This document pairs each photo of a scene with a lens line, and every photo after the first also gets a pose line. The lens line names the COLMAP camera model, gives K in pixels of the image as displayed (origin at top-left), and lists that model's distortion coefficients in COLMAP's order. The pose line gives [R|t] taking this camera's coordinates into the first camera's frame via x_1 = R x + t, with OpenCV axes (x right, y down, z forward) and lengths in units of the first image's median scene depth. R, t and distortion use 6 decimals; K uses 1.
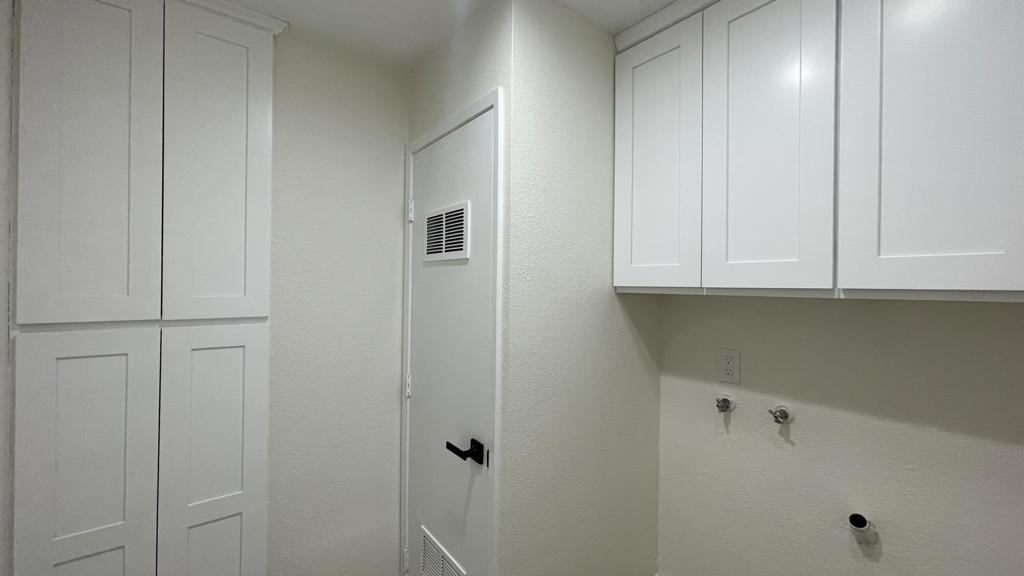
lens RADIAL K [[415.7, 0, 515.1], [0, 415.7, 285.3], [0, 0, 1]] dist [0.000018, 0.000120]
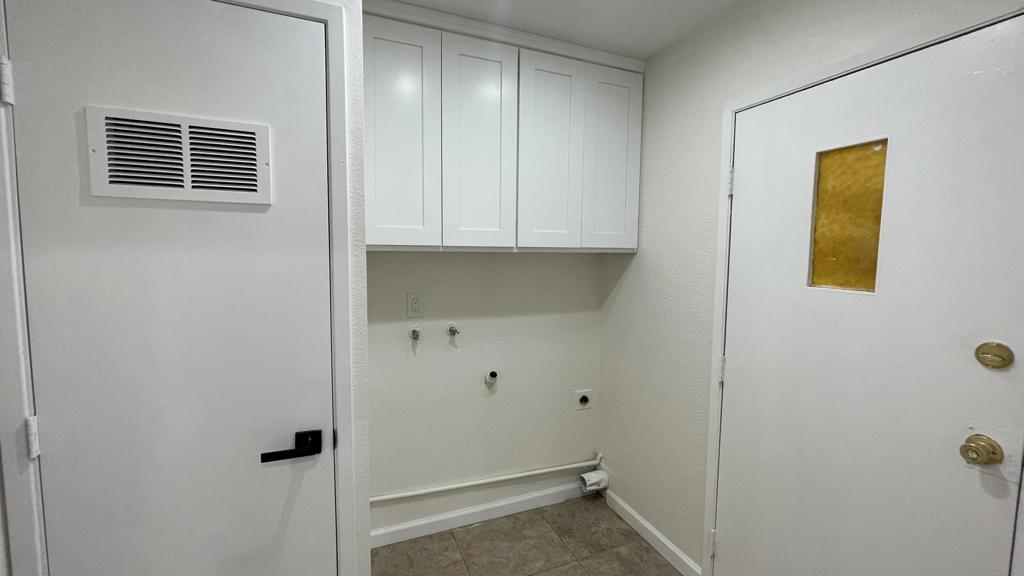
lens RADIAL K [[415.7, 0, 515.1], [0, 415.7, 285.3], [0, 0, 1]] dist [0.000018, 0.000120]
pose [[0.249221, -0.084837, 0.964724, -0.743712], [-0.007726, 0.995950, 0.089578, 0.008896], [-0.968416, -0.029778, 0.247556, 0.395924]]
